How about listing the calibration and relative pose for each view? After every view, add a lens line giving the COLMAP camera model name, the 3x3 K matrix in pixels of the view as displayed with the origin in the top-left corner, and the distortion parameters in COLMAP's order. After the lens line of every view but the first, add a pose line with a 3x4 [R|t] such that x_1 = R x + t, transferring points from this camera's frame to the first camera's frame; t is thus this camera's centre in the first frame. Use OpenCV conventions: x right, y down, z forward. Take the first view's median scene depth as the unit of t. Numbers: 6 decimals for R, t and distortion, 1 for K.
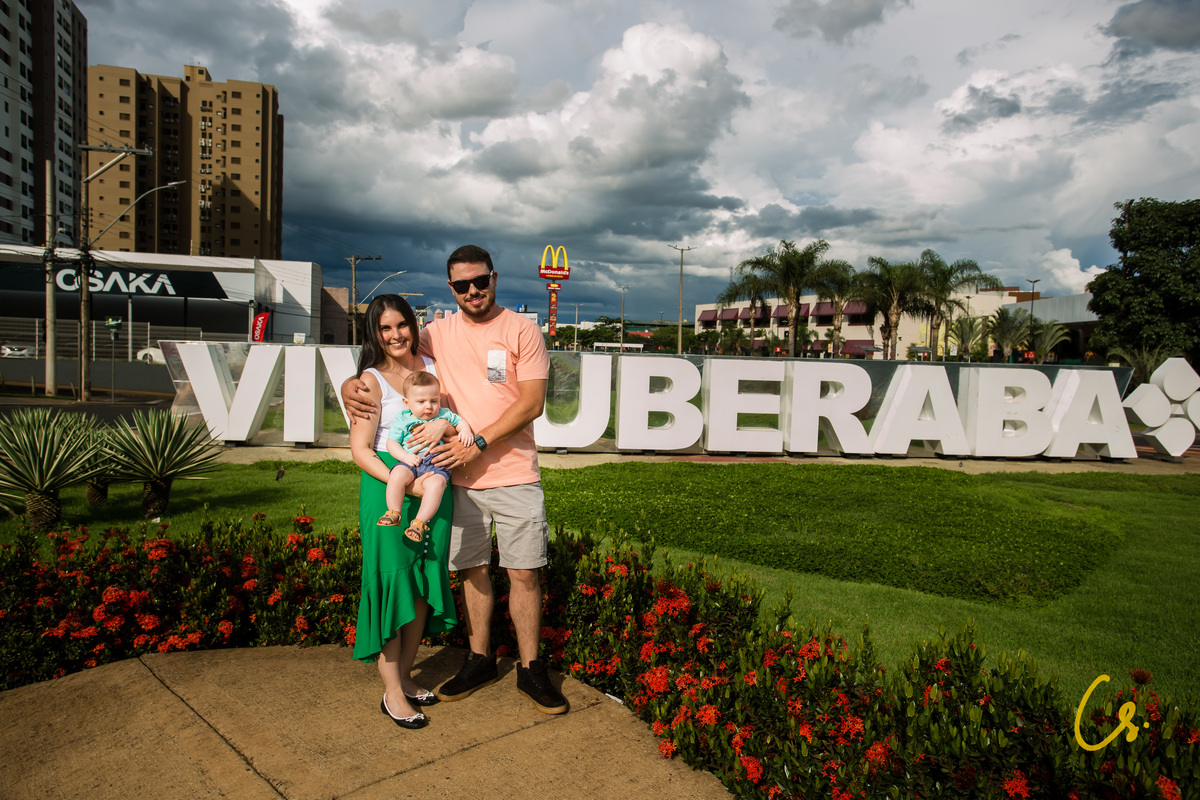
lens RADIAL K [[890.8, 0, 601.3], [0, 890.8, 410.3], [0, 0, 1]] dist [-0.032527, 0.047515]
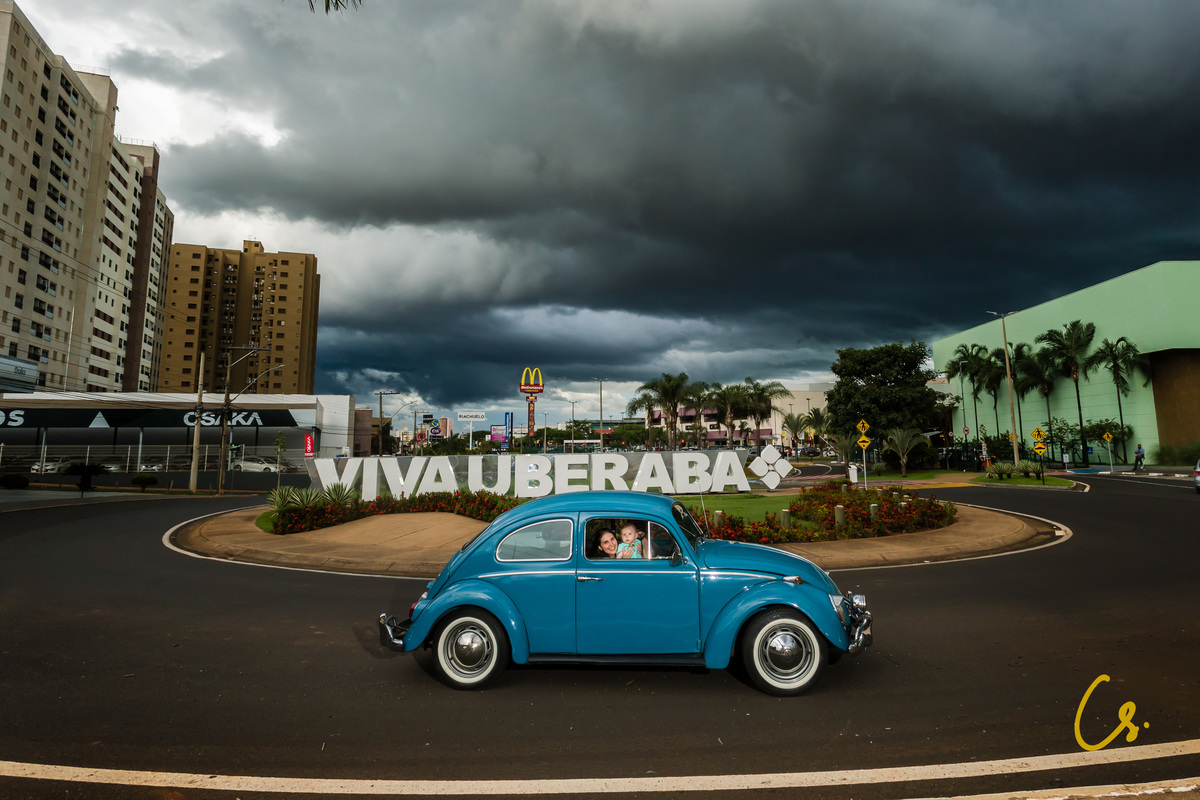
lens RADIAL K [[869.7, 0, 652.9], [0, 869.7, 324.0], [0, 0, 1]] dist [0.025012, -0.004964]
pose [[0.997759, -0.038147, 0.054972, 0.111691], [0.048309, 0.979141, -0.197355, 0.028004], [-0.046297, 0.199568, 0.978790, -0.538011]]
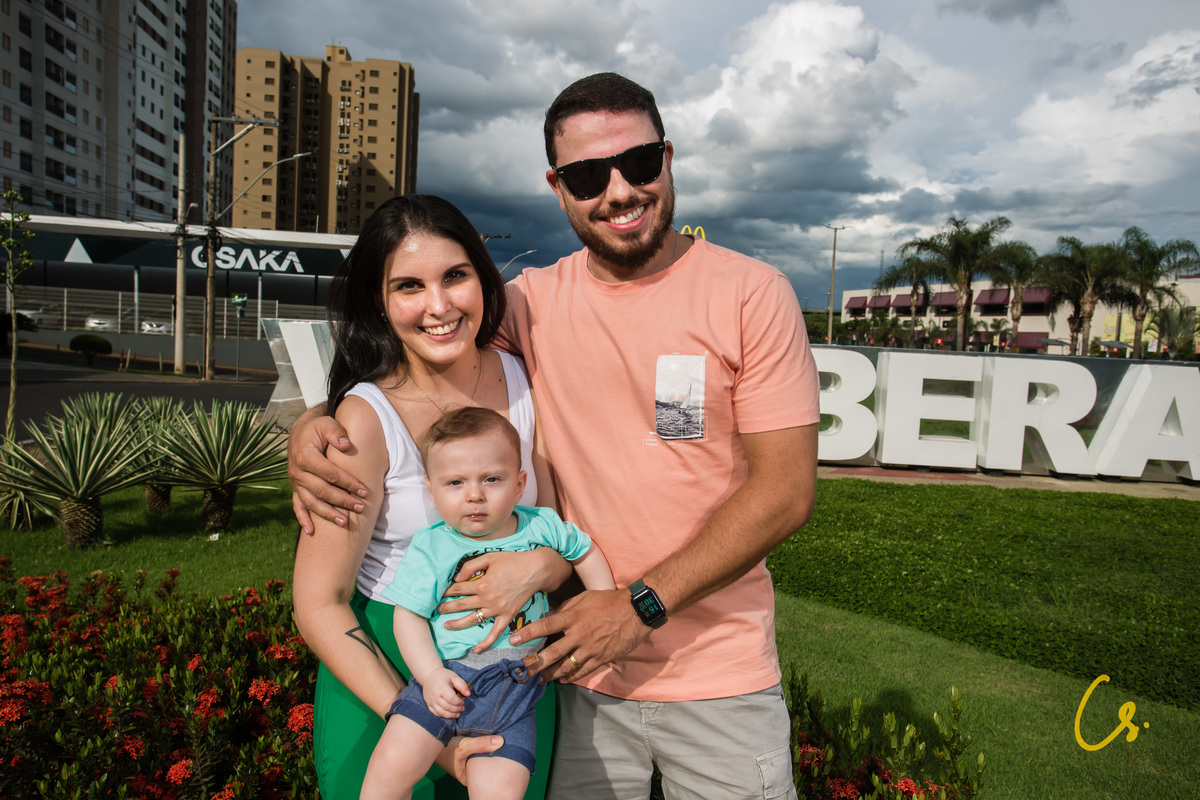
lens RADIAL K [[912.9, 0, 593.5], [0, 912.9, 398.5], [0, 0, 1]] dist [-0.010735, 0.005902]
pose [[0.988124, 0.029897, -0.150724, -0.008183], [-0.029781, 0.999552, 0.003030, -0.003998], [0.150747, 0.001494, 0.988571, 0.053605]]
